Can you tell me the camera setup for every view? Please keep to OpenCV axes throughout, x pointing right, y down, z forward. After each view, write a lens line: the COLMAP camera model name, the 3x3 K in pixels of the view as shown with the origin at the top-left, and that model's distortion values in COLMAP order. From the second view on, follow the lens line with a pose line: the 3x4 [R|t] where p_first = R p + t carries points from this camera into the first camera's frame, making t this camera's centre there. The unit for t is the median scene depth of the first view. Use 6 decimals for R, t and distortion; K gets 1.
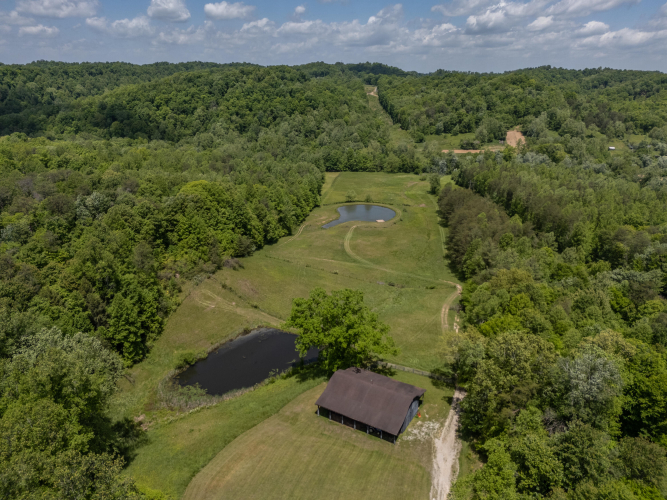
lens RADIAL K [[488.7, 0, 335.4], [0, 488.7, 251.0], [0, 0, 1]] dist [0.078509, -0.083604]
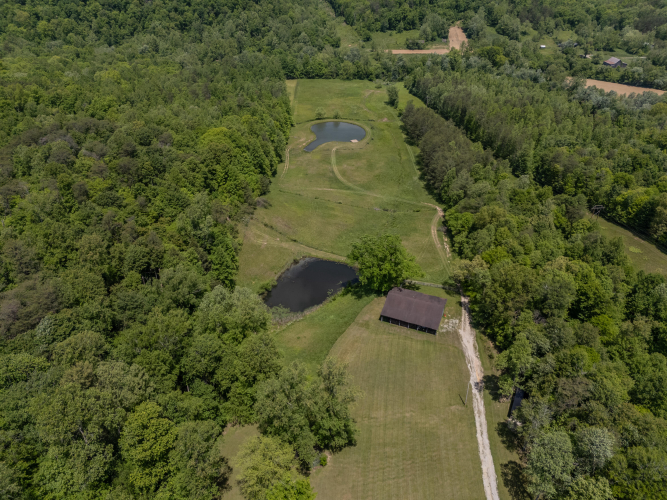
lens RADIAL K [[488.7, 0, 335.4], [0, 488.7, 251.0], [0, 0, 1]] dist [0.078509, -0.083604]
pose [[0.988325, -0.070049, 0.135304, -0.076147], [0.037372, 0.972371, 0.230428, -0.048807], [-0.147707, -0.222681, 0.963637, -0.082390]]
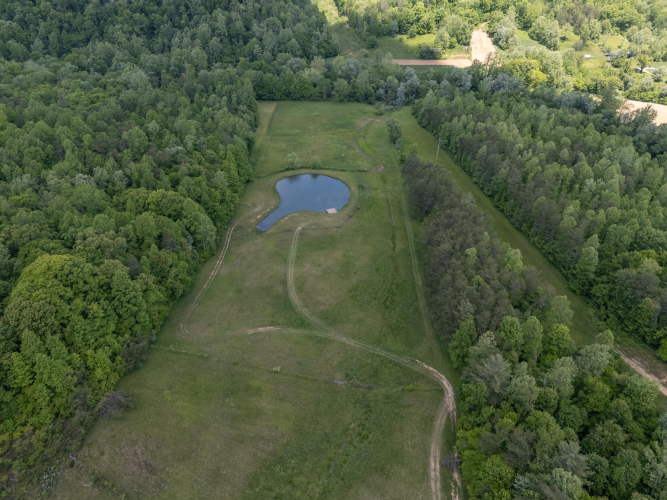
lens RADIAL K [[488.7, 0, 335.4], [0, 488.7, 251.0], [0, 0, 1]] dist [0.078509, -0.083604]
pose [[0.993451, -0.054672, 0.100329, 0.009755], [0.028439, 0.968775, 0.246307, -0.122283], [-0.110663, -0.241840, 0.963985, 0.142513]]
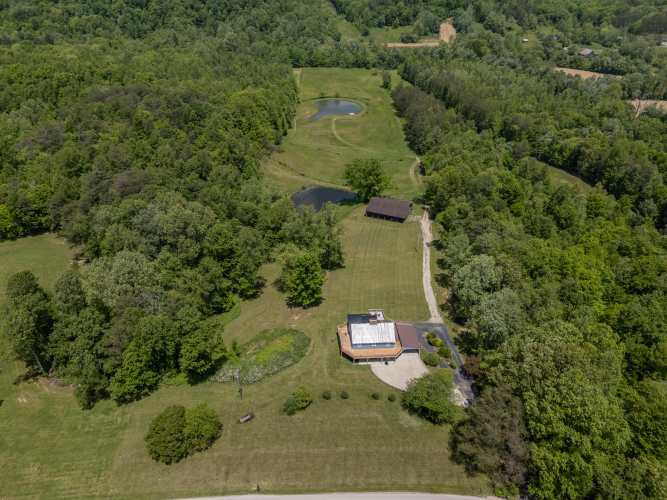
lens RADIAL K [[488.7, 0, 335.4], [0, 488.7, 251.0], [0, 0, 1]] dist [0.078509, -0.083604]
pose [[0.989101, -0.067977, 0.130605, -0.094327], [0.037339, 0.973853, 0.224088, -0.000388], [-0.142423, -0.216769, 0.965778, -0.221582]]
